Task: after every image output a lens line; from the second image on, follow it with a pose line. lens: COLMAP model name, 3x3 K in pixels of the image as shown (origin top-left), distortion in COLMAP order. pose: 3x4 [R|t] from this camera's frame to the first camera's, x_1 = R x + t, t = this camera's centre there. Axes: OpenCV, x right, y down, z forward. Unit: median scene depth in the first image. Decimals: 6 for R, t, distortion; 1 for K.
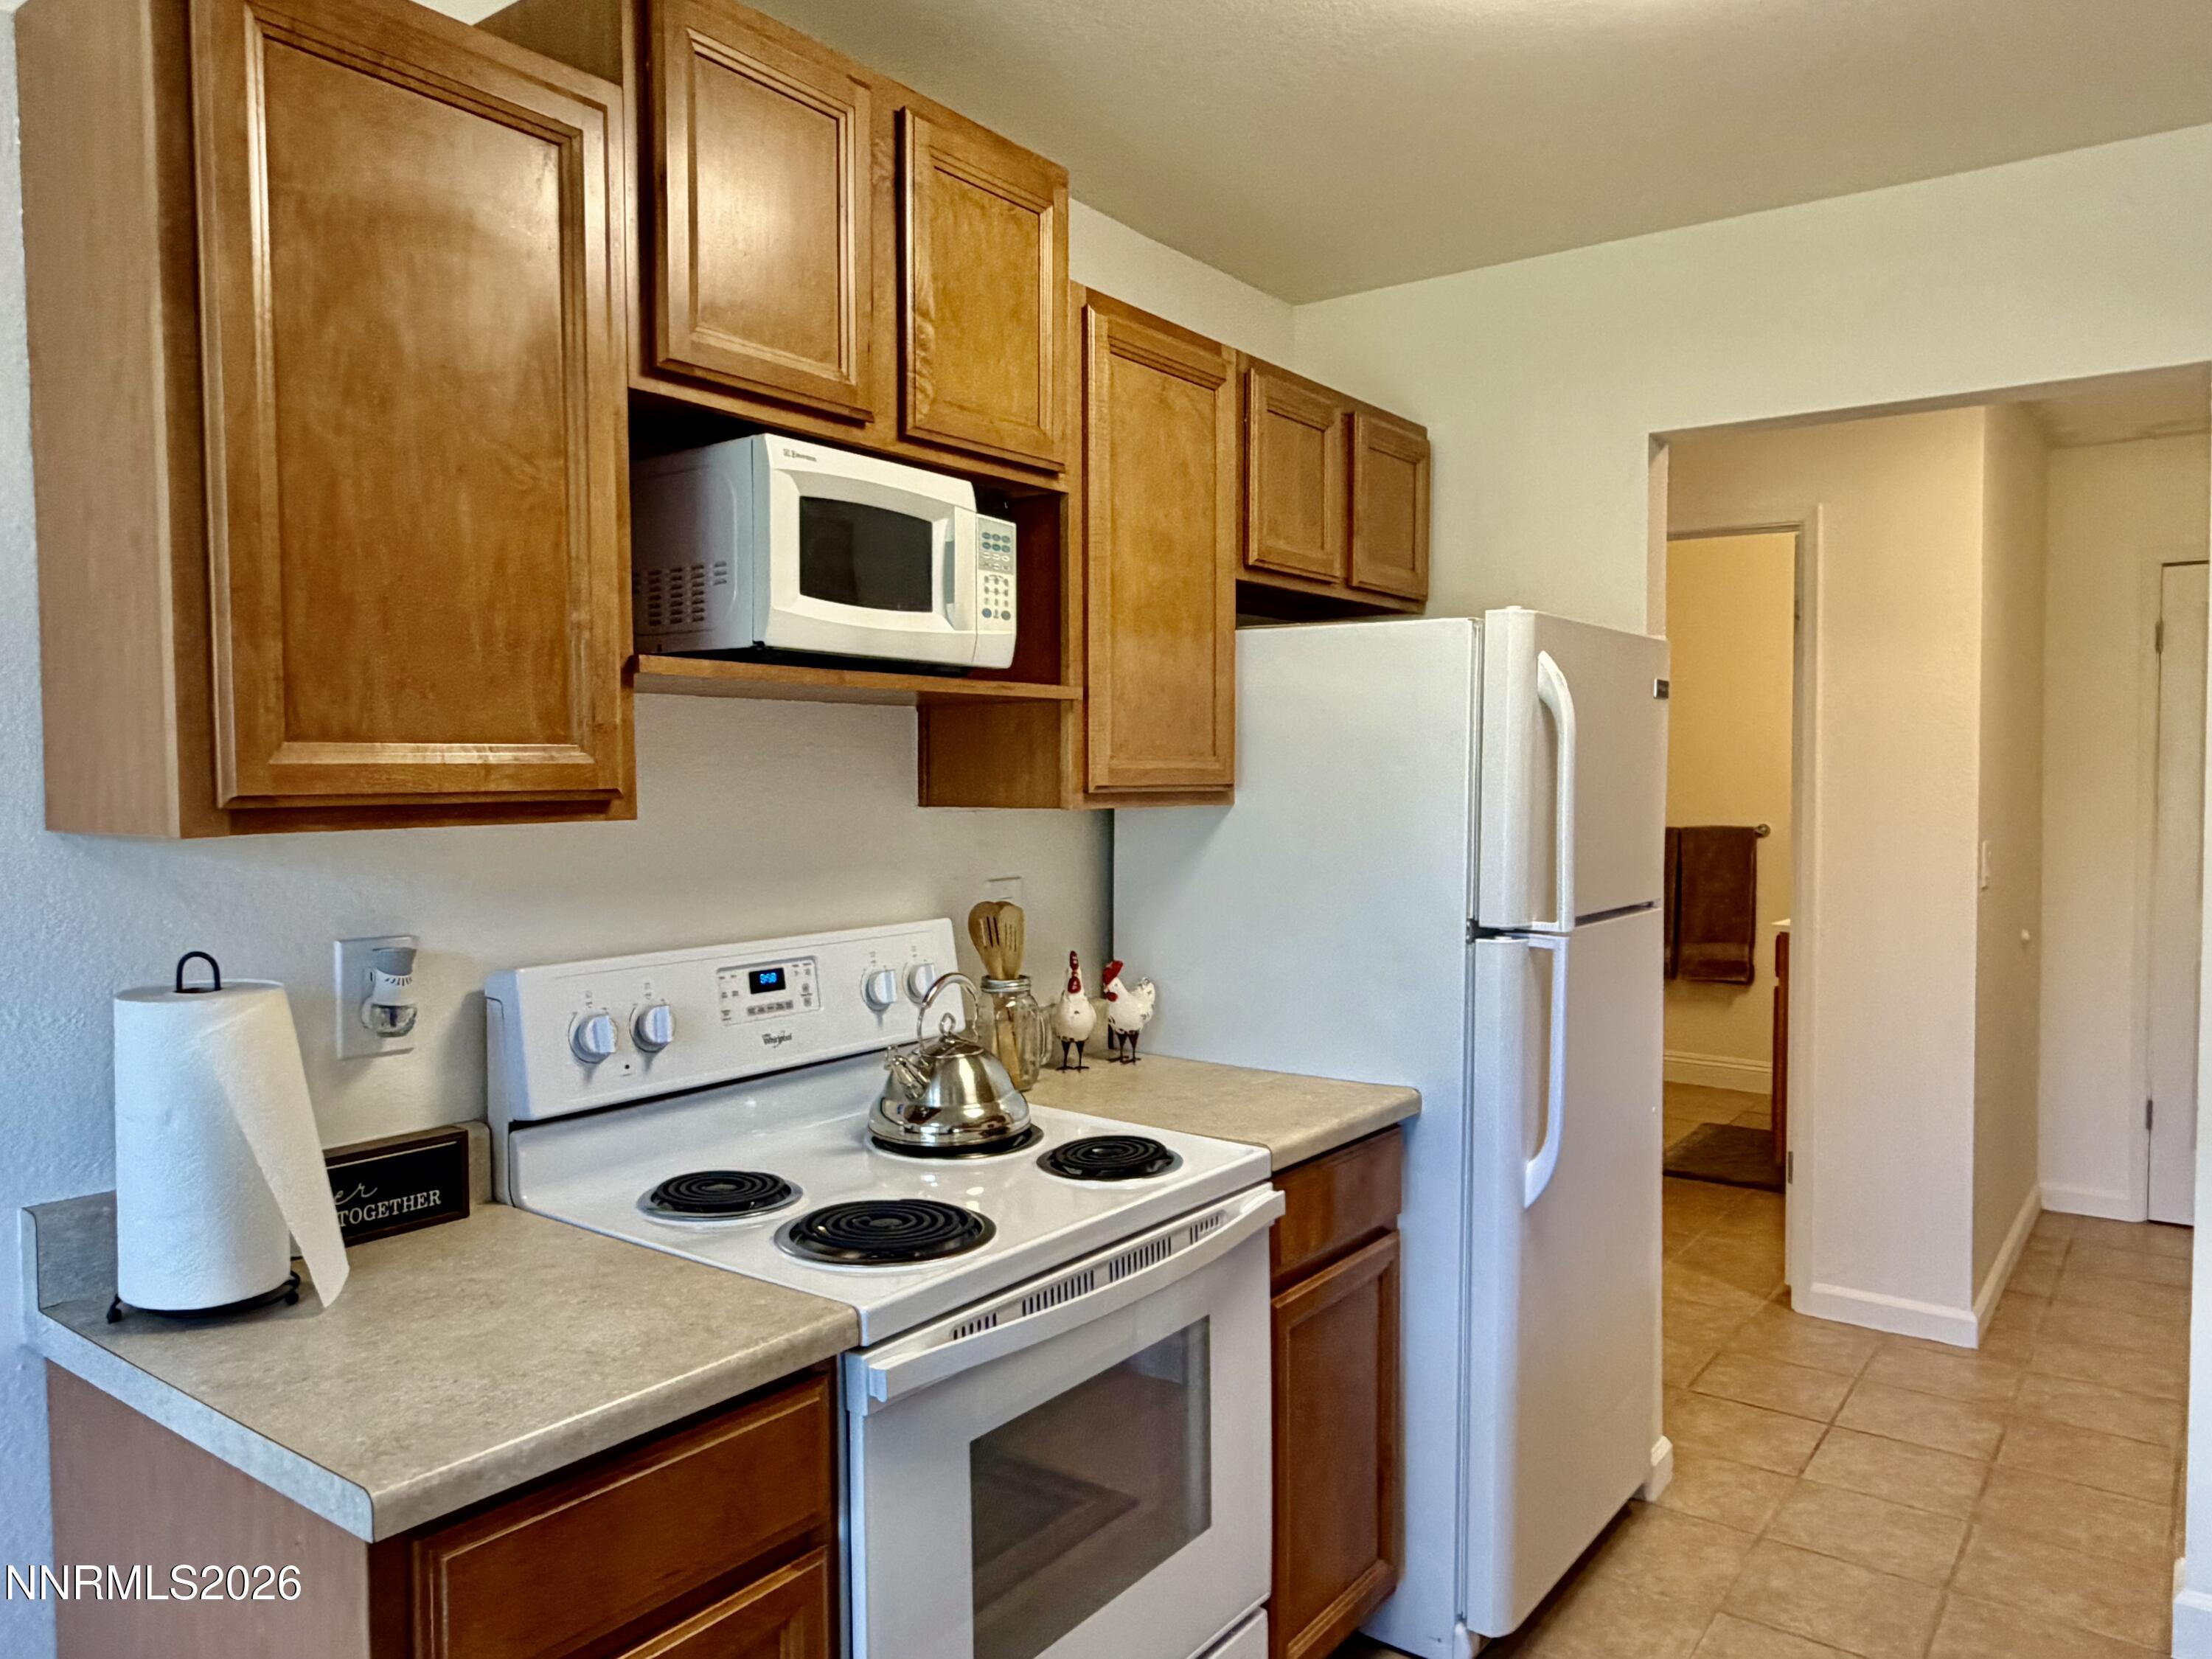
lens RADIAL K [[1540.3, 0, 1103.3], [0, 1540.3, 826.2], [0, 0, 1]] dist [0.055784, -0.075257]
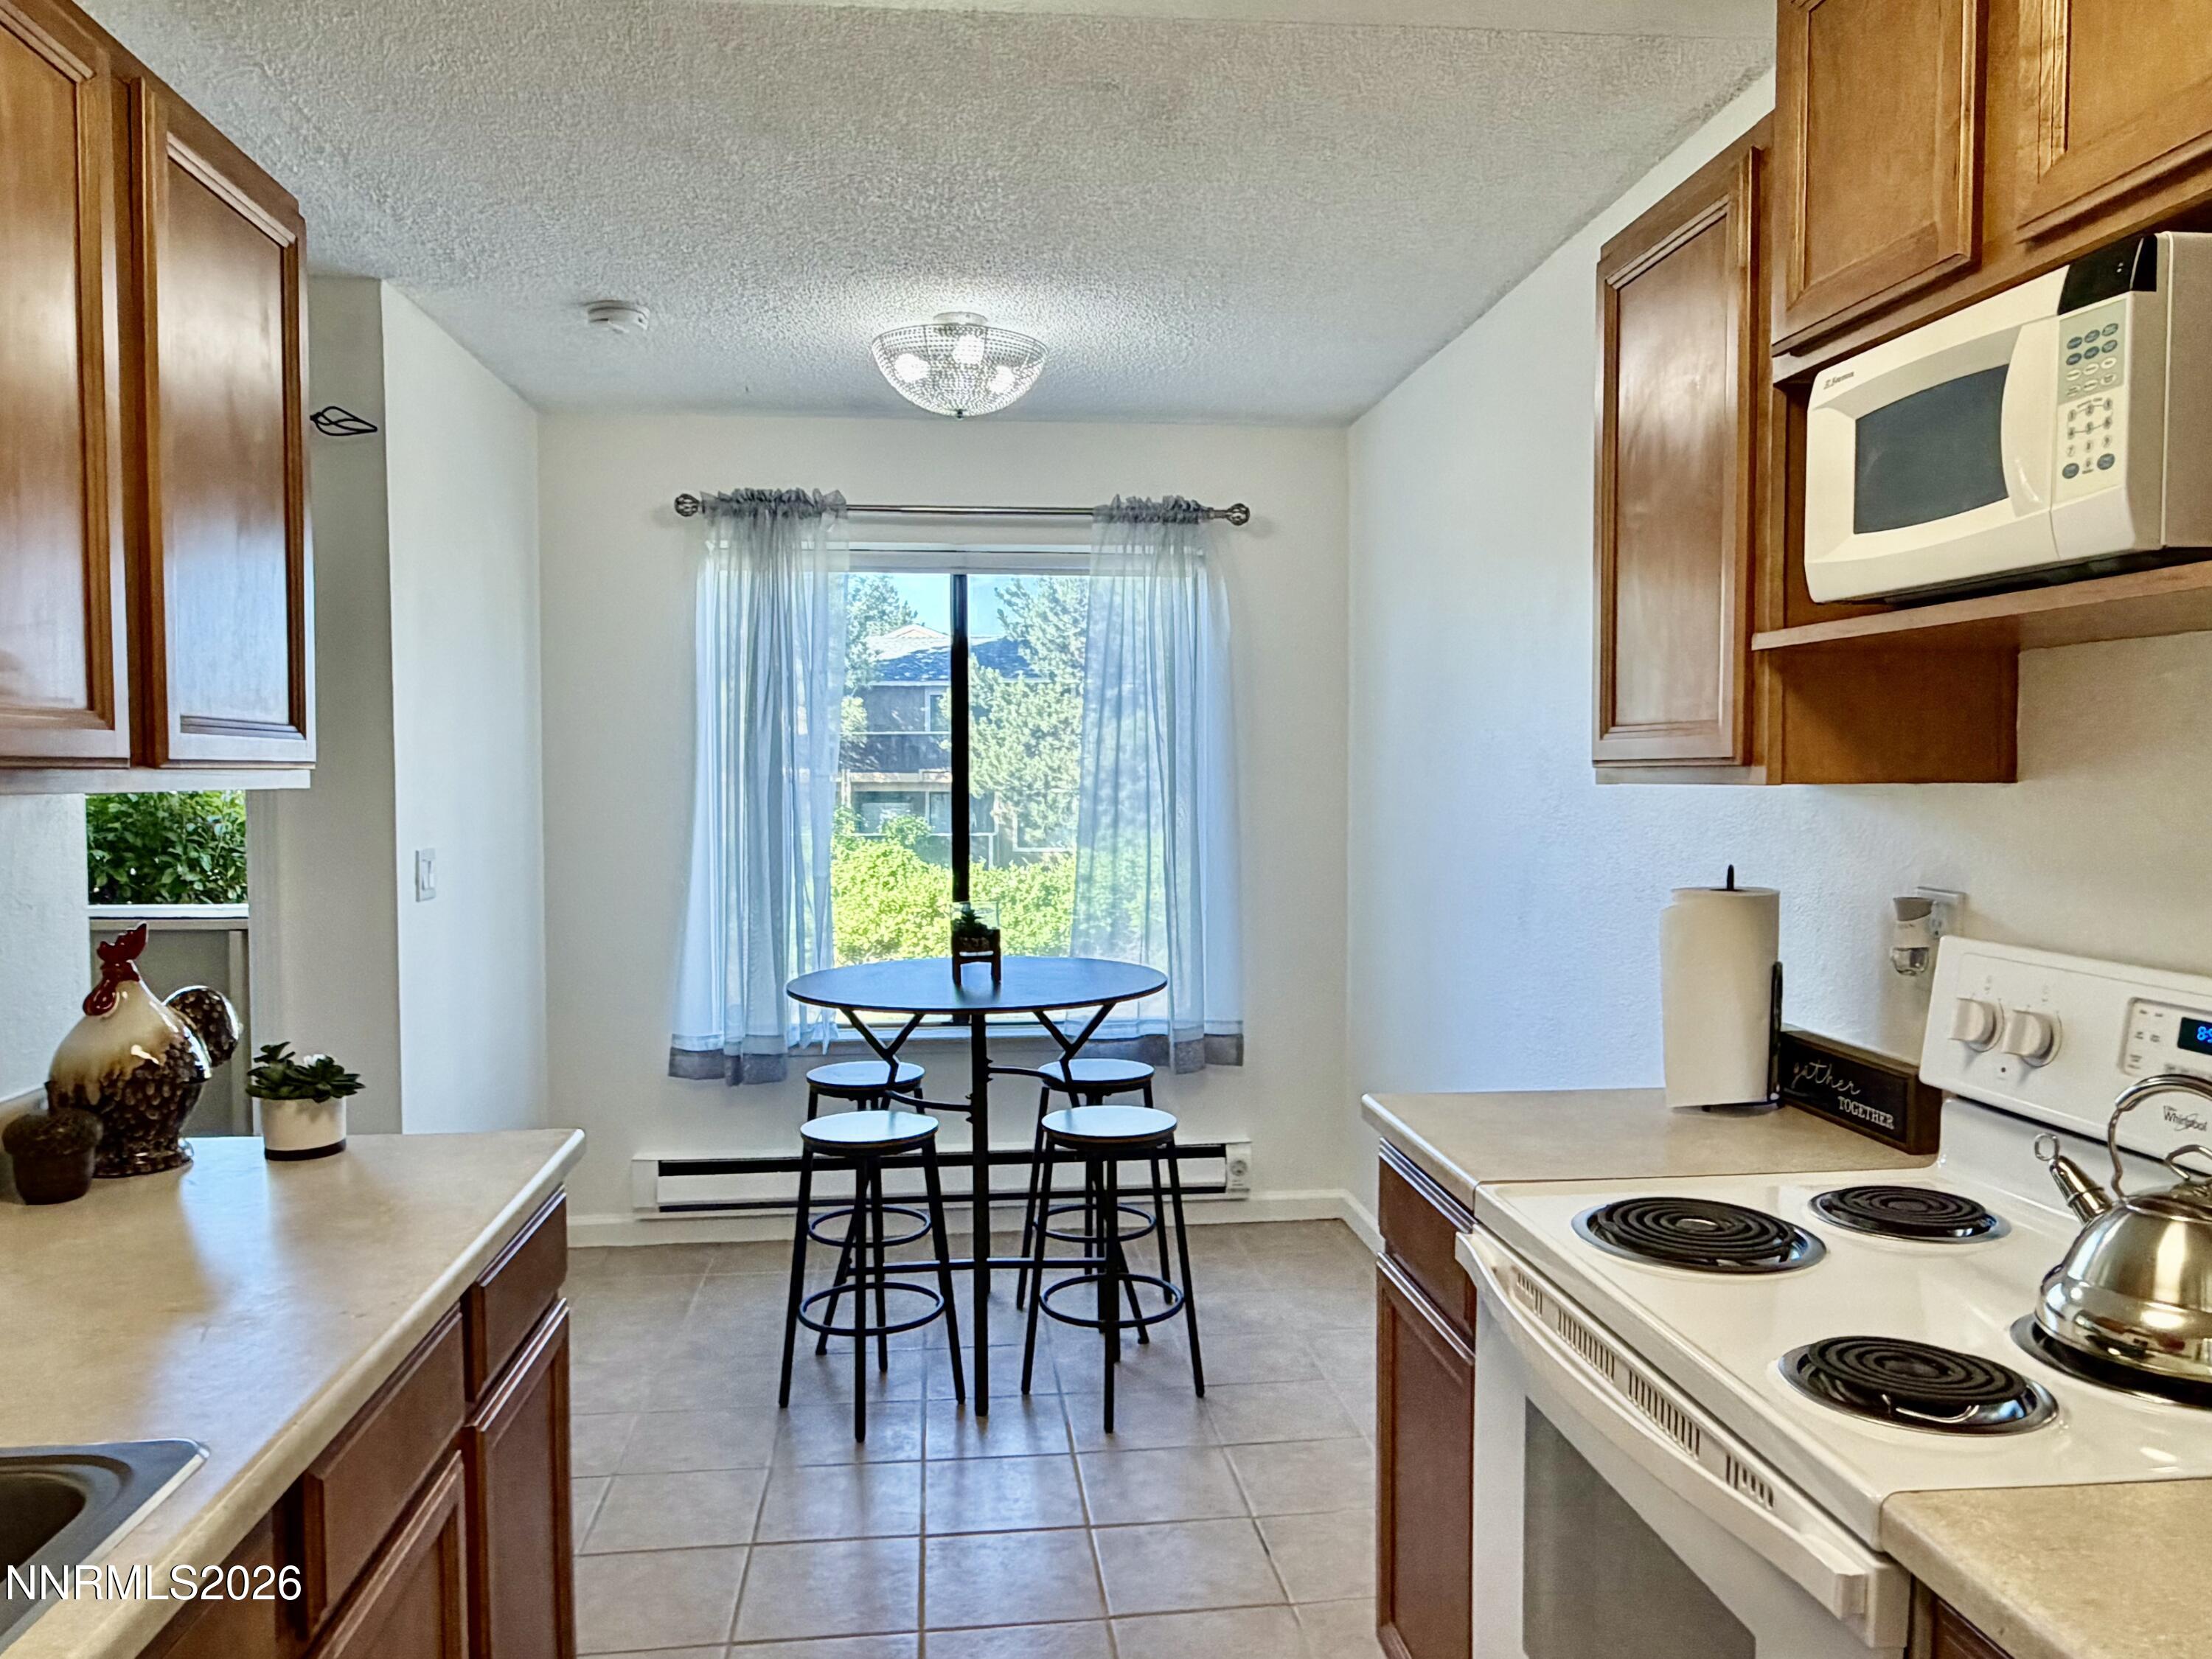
lens RADIAL K [[1540.3, 0, 1095.2], [0, 1540.3, 831.5], [0, 0, 1]] dist [0.055784, -0.075257]
pose [[-0.735084, 0.038939, -0.676857, 0.627204], [-0.010146, 0.997606, 0.068410, -0.034689], [0.677900, 0.057155, -0.732929, 1.197464]]
